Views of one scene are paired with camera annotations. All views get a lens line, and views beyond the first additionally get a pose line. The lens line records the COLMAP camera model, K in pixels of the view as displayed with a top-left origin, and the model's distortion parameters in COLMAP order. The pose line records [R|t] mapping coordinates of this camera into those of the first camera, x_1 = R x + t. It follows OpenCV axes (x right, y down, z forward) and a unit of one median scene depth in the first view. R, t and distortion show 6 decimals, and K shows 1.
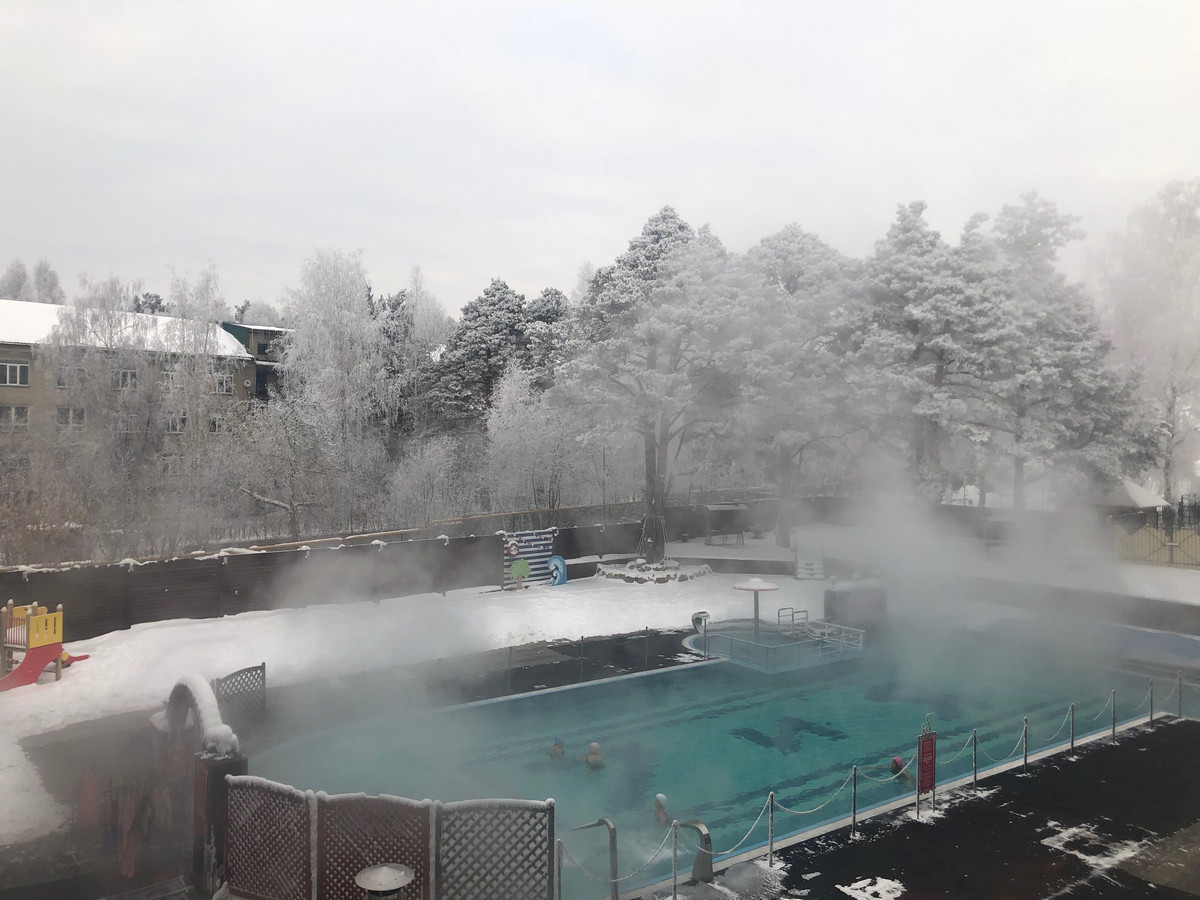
lens RADIAL K [[986.8, 0, 588.5], [0, 986.8, 440.6], [0, 0, 1]] dist [0.010852, -0.007118]
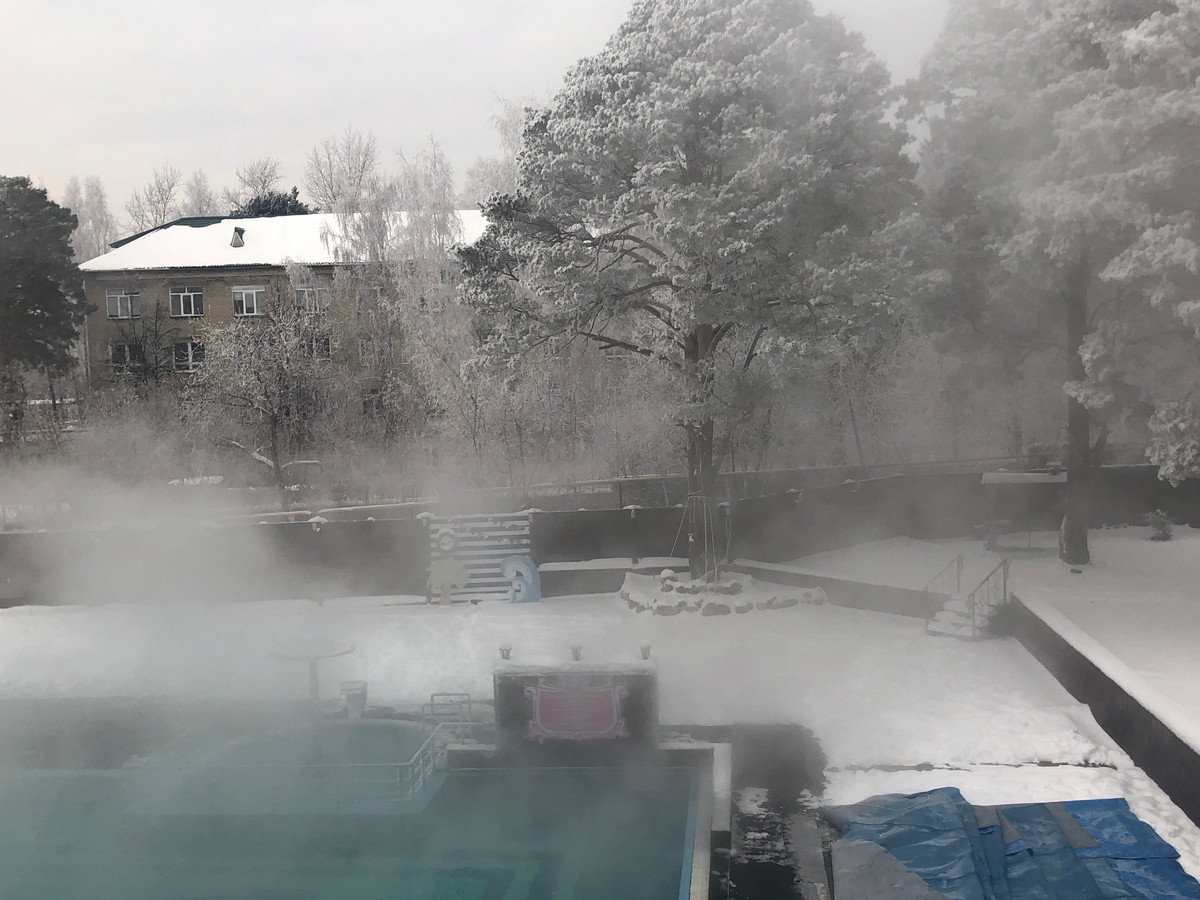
lens RADIAL K [[1350.3, 0, 595.6], [0, 1350.3, 445.3], [0, 0, 1]] dist [0.096794, 0.000000]
pose [[0.740609, 0.009056, -0.671875, 0.571480], [0.040064, 0.997535, 0.057609, 0.001054], [0.670740, -0.069584, 0.738421, 0.414172]]
